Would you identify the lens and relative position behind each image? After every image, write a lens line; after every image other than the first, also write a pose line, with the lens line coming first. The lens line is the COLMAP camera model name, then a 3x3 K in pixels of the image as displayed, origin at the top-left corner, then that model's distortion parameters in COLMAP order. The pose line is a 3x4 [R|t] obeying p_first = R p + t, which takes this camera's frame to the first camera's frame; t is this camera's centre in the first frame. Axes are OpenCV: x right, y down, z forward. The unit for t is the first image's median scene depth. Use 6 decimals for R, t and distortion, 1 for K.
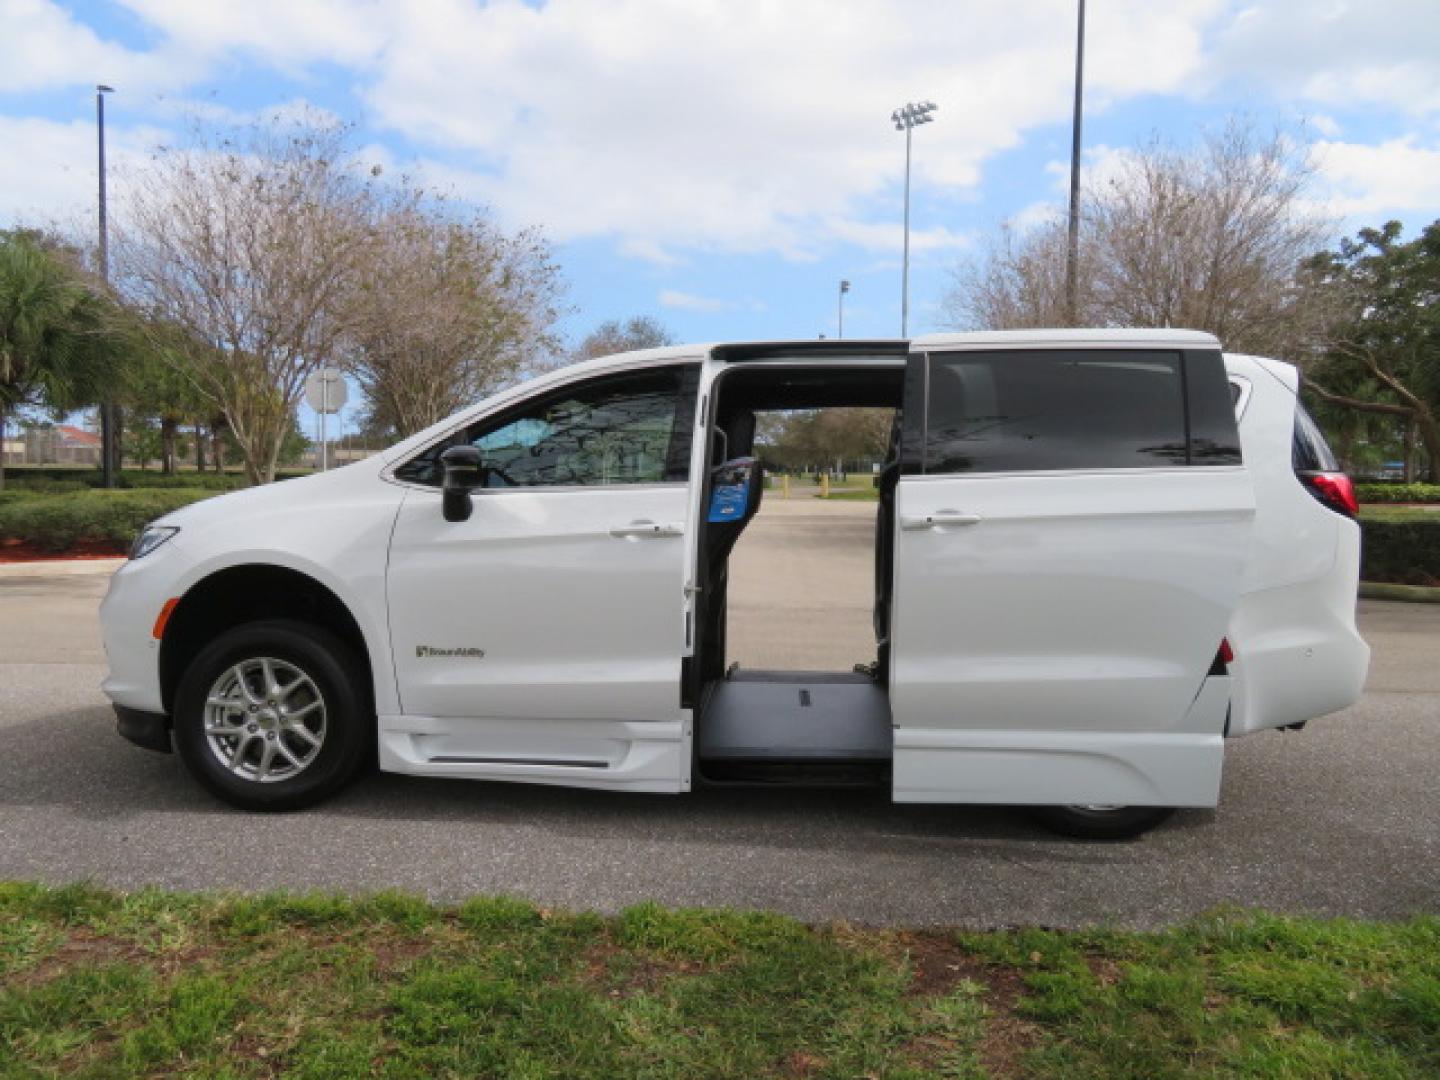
lens RADIAL K [[997.6, 0, 719.9], [0, 997.6, 542.4], [0, 0, 1]] dist [0.003707, 0.000353]
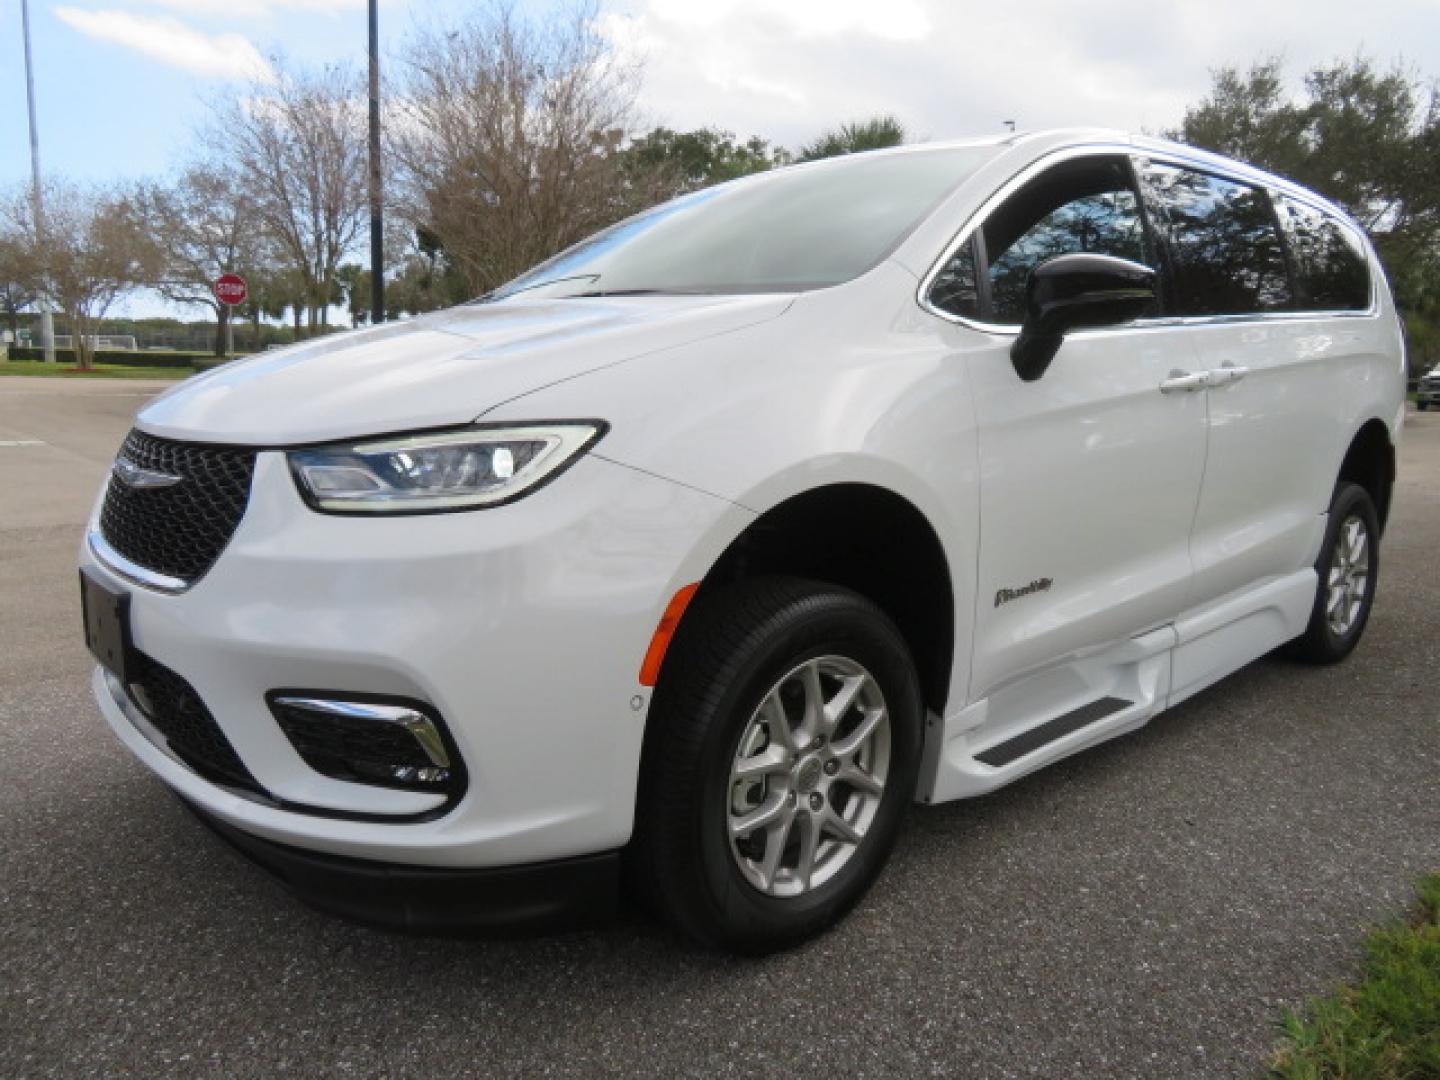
lens RADIAL K [[997.6, 0, 718.0], [0, 997.6, 522.2], [0, 0, 1]] dist [0.003707, 0.000353]
pose [[0.698279, -0.112857, 0.706874, -0.264873], [0.039246, 0.992044, 0.119617, -0.003903], [-0.714749, -0.055784, 0.697152, 0.218623]]
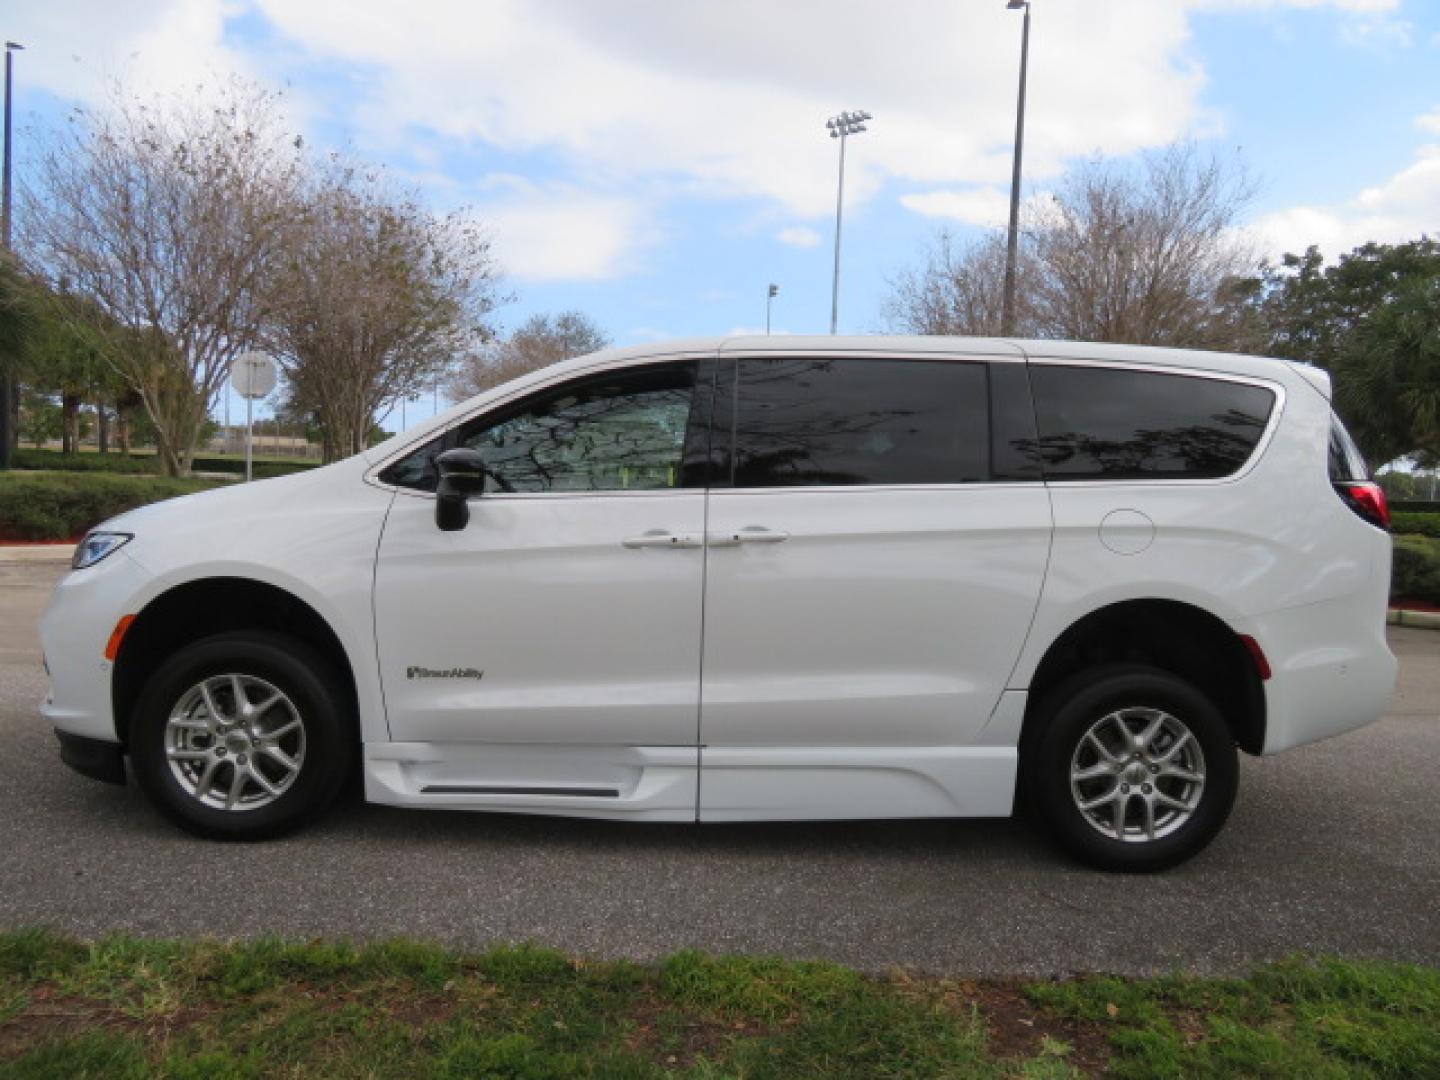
lens RADIAL K [[997.6, 0, 728.3], [0, 997.6, 543.5], [0, 0, 1]] dist [0.003707, 0.000353]
pose [[0.995994, 0.023121, 0.086383, -0.030433], [-0.023245, 0.999730, 0.000430, -0.003625], [-0.086350, -0.002436, 0.996262, 0.020925]]
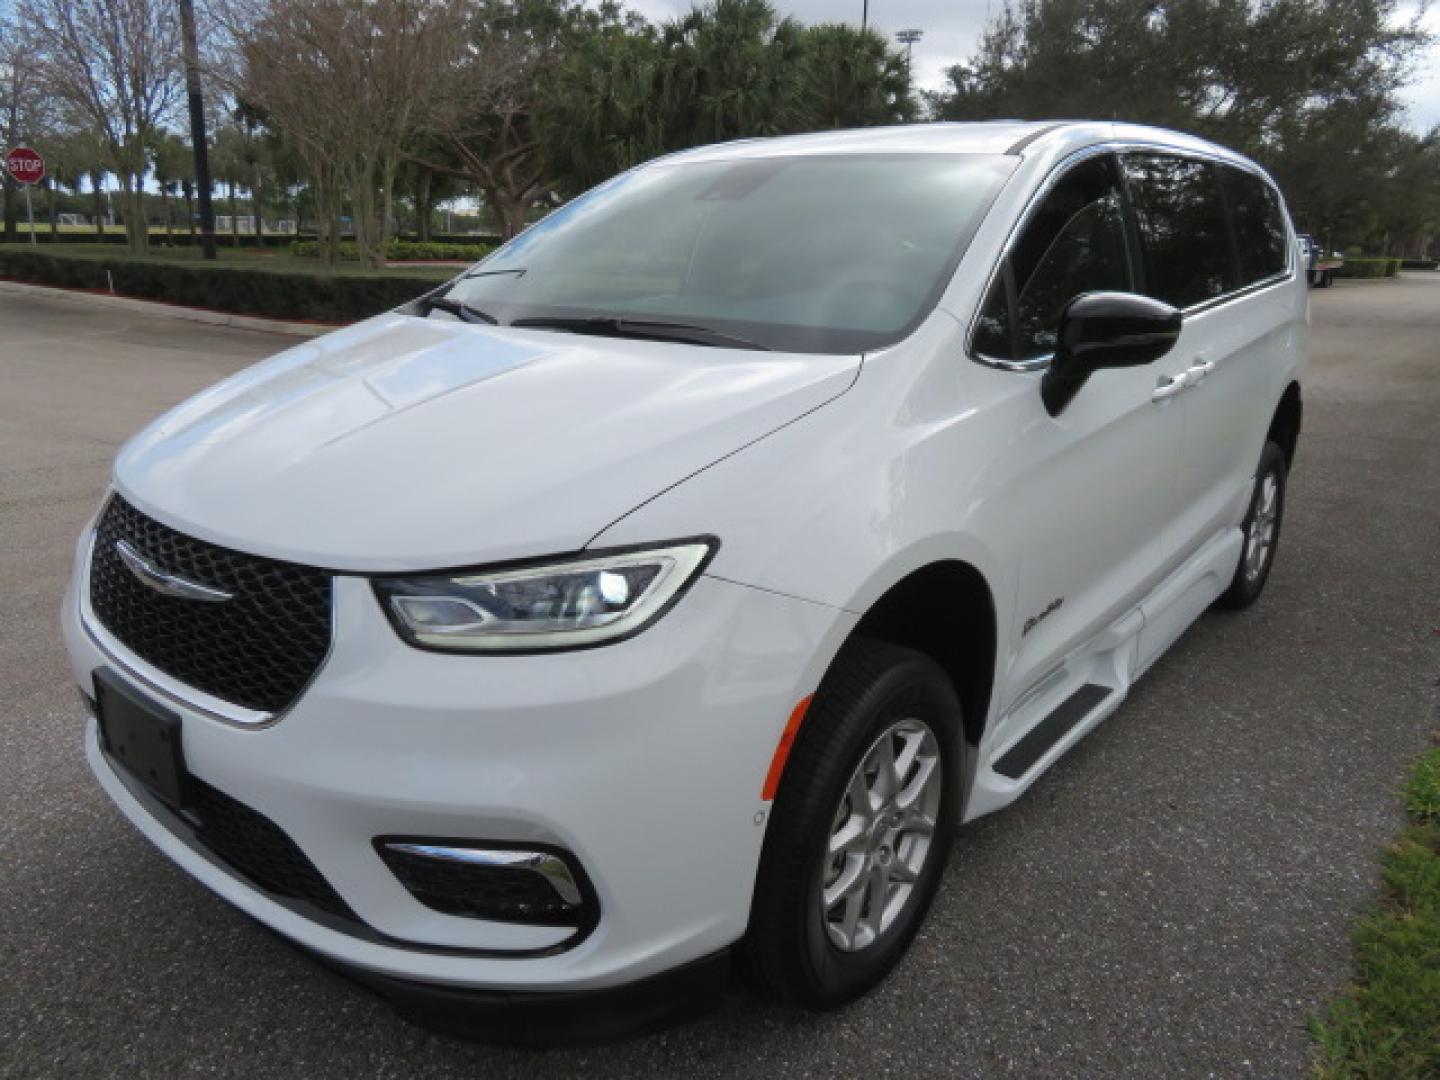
lens RADIAL K [[997.6, 0, 717.2], [0, 997.6, 522.5], [0, 0, 1]] dist [0.003707, 0.000353]
pose [[0.589461, -0.221928, 0.776714, -0.279415], [0.044719, 0.969011, 0.242935, -0.035654], [-0.806558, -0.108467, 0.581118, 0.248884]]
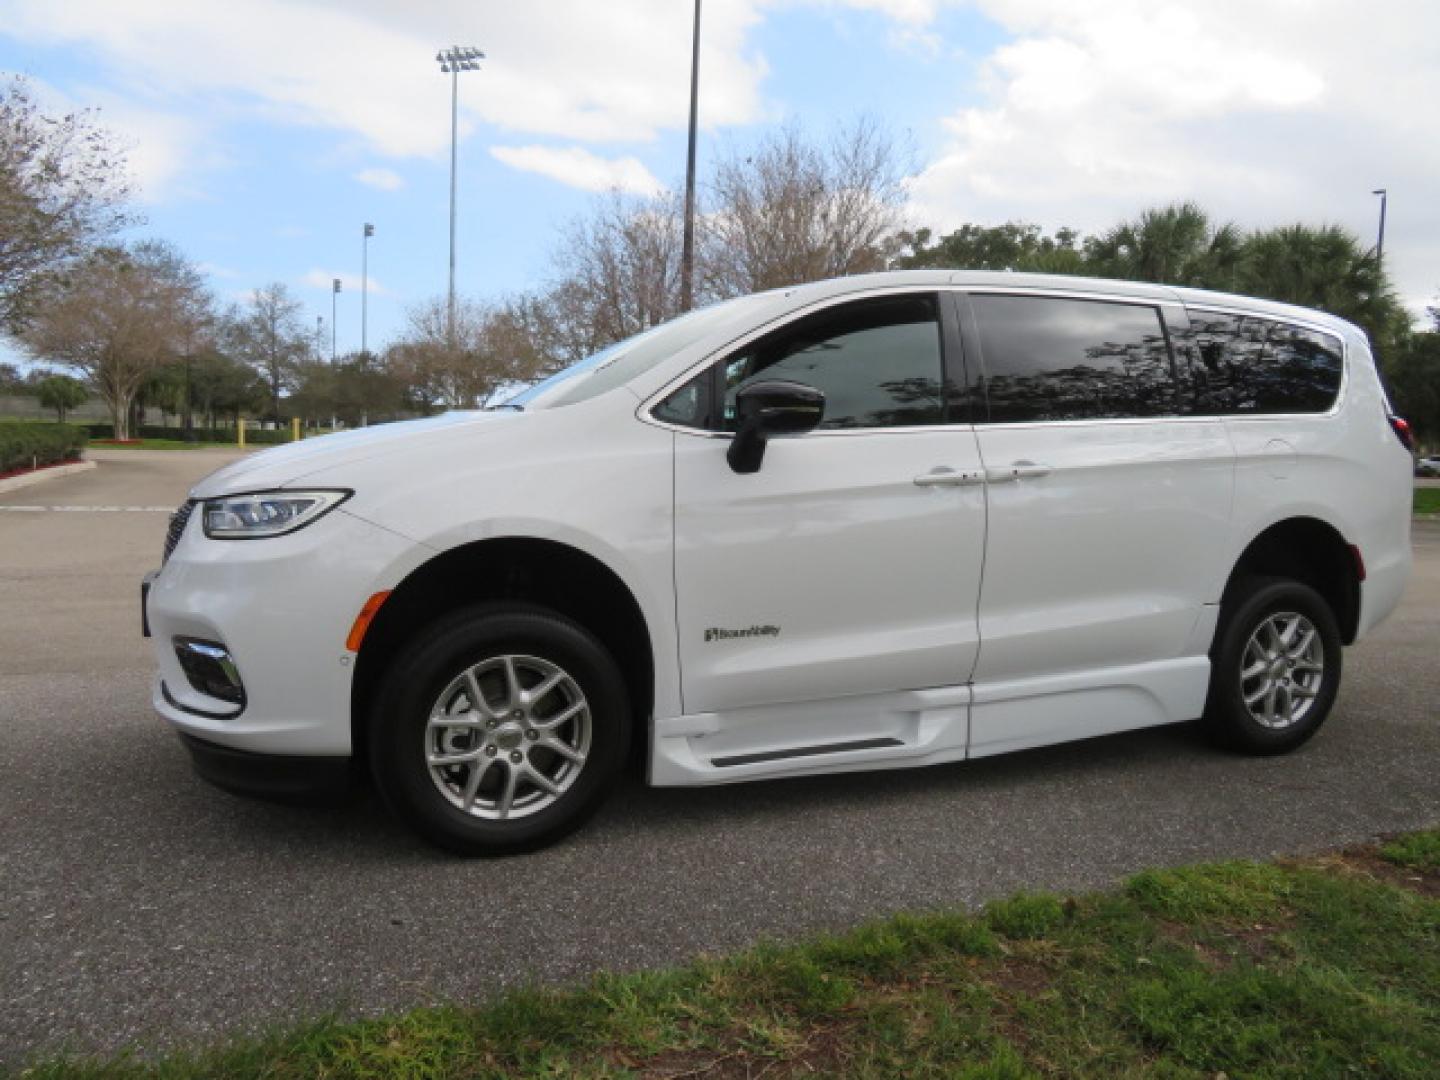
lens RADIAL K [[997.6, 0, 724.3], [0, 997.6, 526.2], [0, 0, 1]] dist [0.003707, 0.000353]
pose [[0.890936, -0.023770, 0.453507, -0.205486], [0.012081, 0.999516, 0.028655, 0.000770], [-0.453969, -0.020051, 0.890792, 0.085855]]
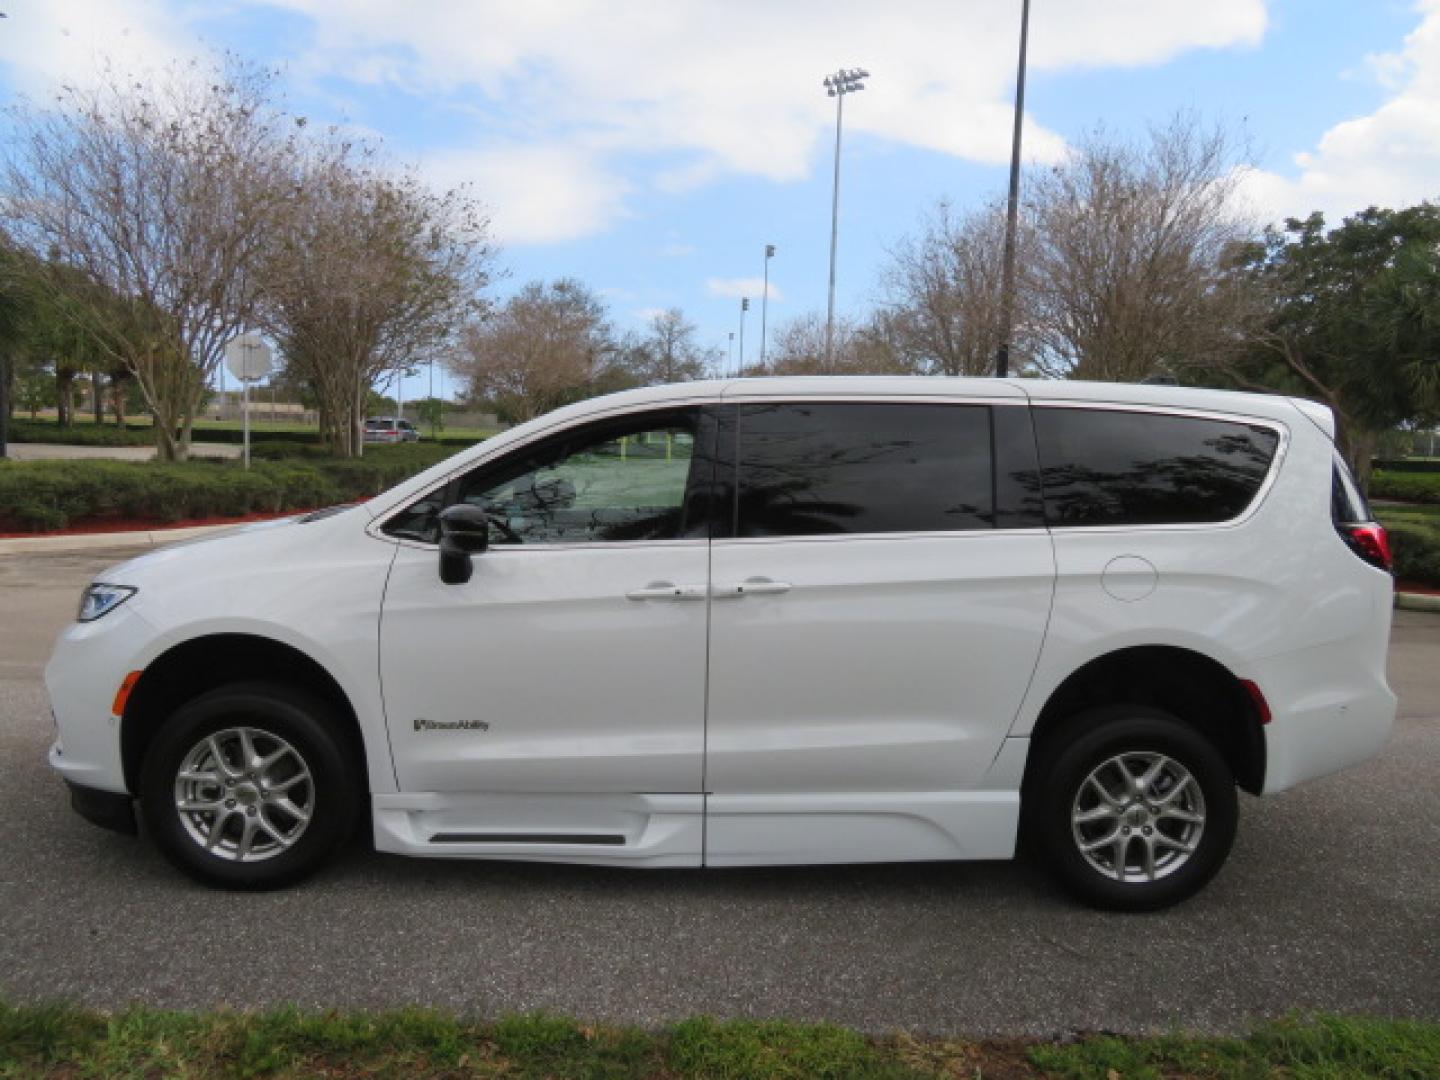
lens RADIAL K [[997.6, 0, 729.1], [0, 997.6, 539.2], [0, 0, 1]] dist [0.003707, 0.000353]
pose [[0.995978, 0.012265, 0.088754, -0.032187], [-0.015334, 0.999305, 0.033986, -0.028909], [-0.088276, -0.035210, 0.995474, 0.020956]]
